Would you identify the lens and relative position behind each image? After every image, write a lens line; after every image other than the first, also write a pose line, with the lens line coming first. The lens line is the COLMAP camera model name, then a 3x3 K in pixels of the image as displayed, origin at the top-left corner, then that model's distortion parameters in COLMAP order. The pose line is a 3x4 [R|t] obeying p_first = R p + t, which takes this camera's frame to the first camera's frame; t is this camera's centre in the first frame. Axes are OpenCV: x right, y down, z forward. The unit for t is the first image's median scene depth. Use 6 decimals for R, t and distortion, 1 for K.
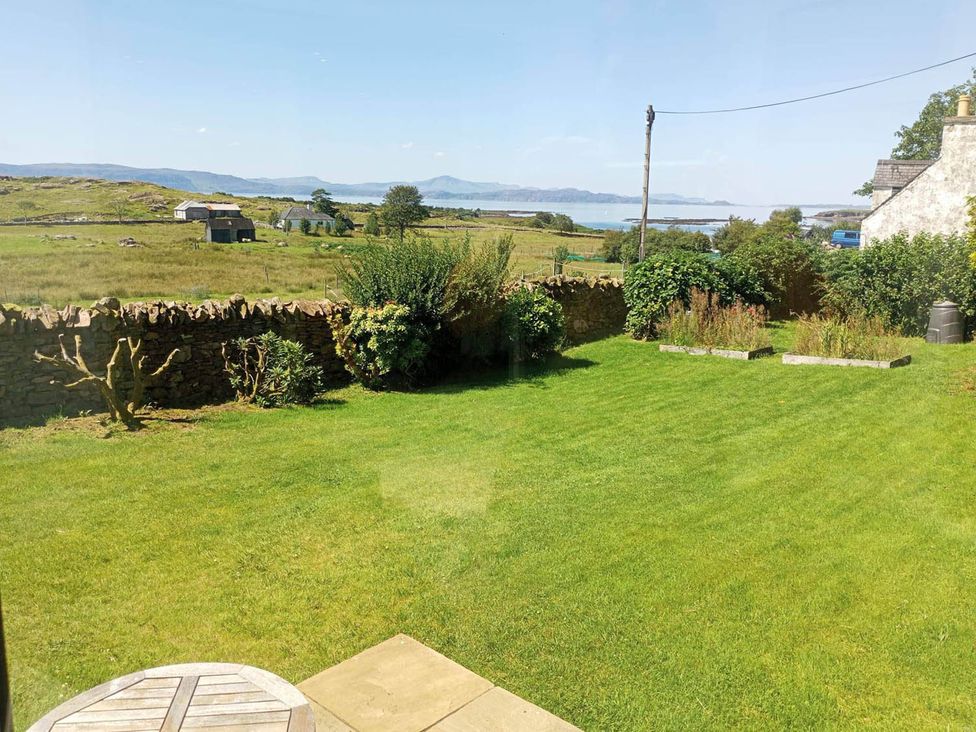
lens RADIAL K [[812.5, 0, 485.3], [0, 812.5, 364.3], [0, 0, 1]] dist [0.059650, -0.108615]
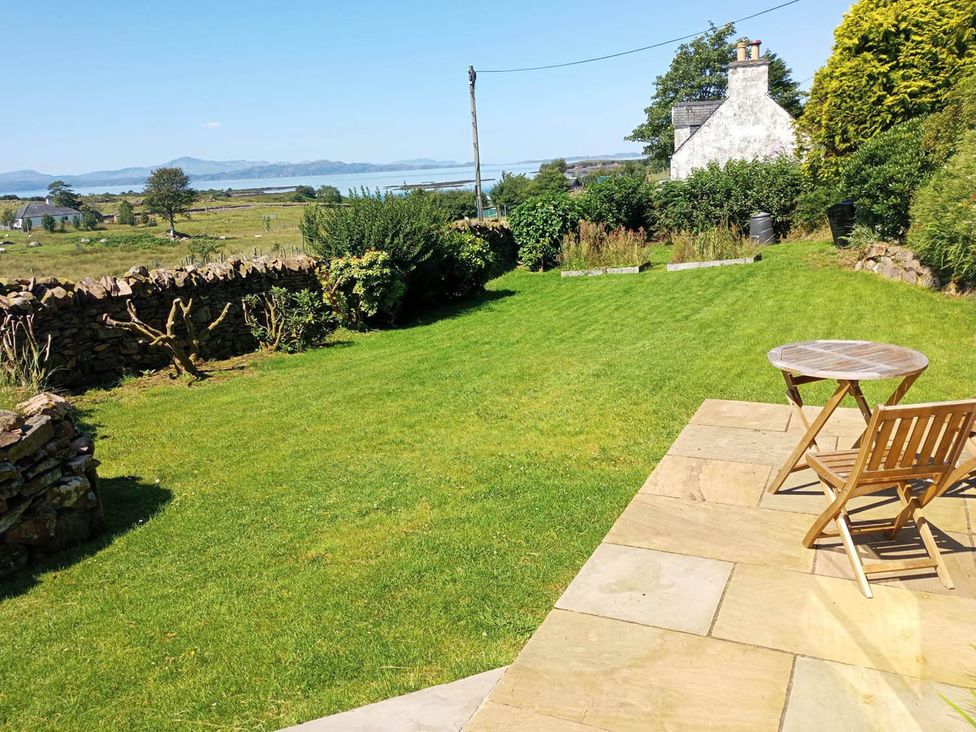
lens RADIAL K [[812.5, 0, 484.2], [0, 812.5, 366.1], [0, 0, 1]] dist [0.059650, -0.108615]
pose [[0.954790, -0.144724, 0.259675, -0.191496], [0.134876, 0.989310, 0.055449, 0.027746], [-0.264924, -0.017918, 0.964103, -0.081589]]
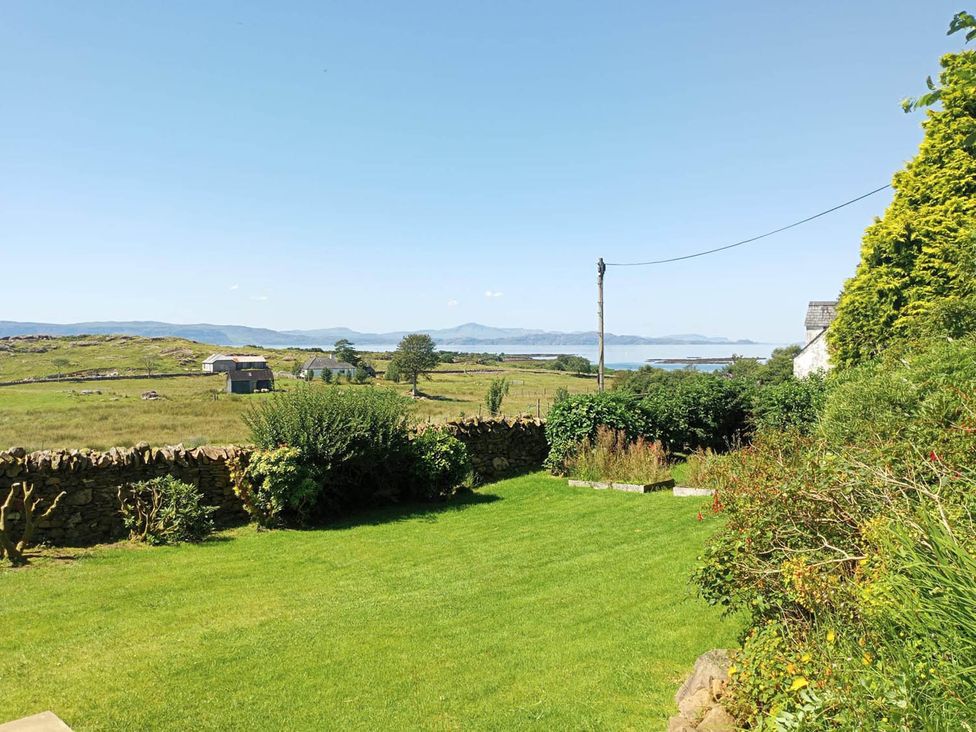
lens RADIAL K [[812.5, 0, 486.3], [0, 812.5, 356.2], [0, 0, 1]] dist [0.059650, -0.108615]
pose [[0.999184, -0.026348, -0.030600, 0.131522], [0.020259, 0.982612, -0.184564, 0.009627], [0.034930, 0.183793, 0.982344, -0.062021]]
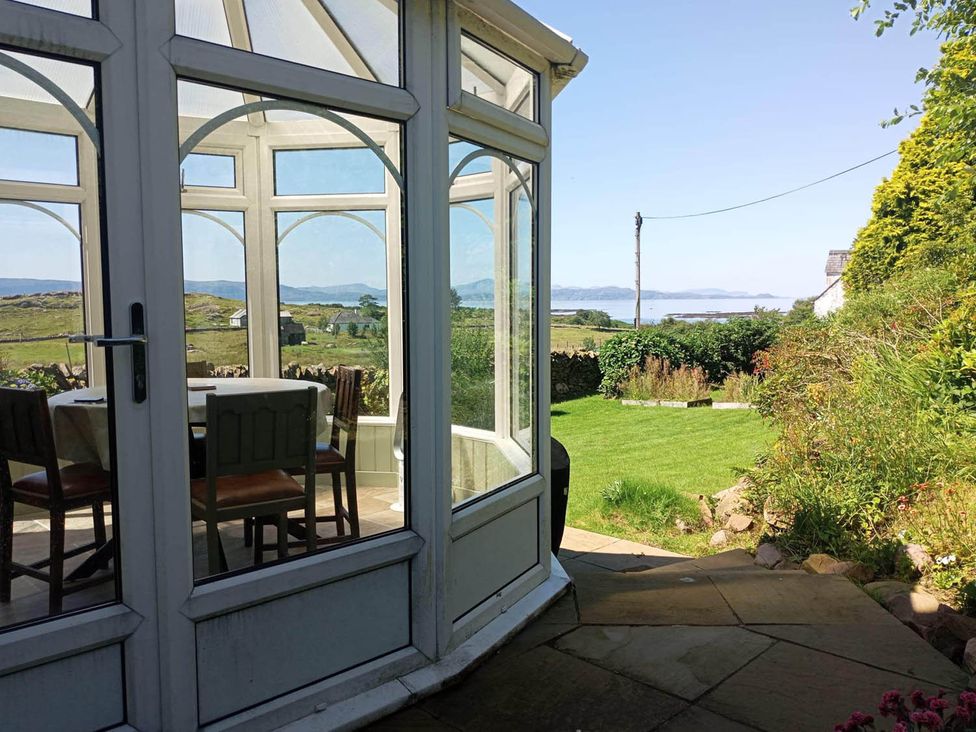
lens RADIAL K [[812.5, 0, 487.3], [0, 812.5, 356.2], [0, 0, 1]] dist [0.059650, -0.108615]
pose [[0.998271, -0.027115, -0.052155, 0.066741], [0.020059, 0.991134, -0.131340, 0.063473], [0.055253, 0.130067, 0.989964, -0.243046]]
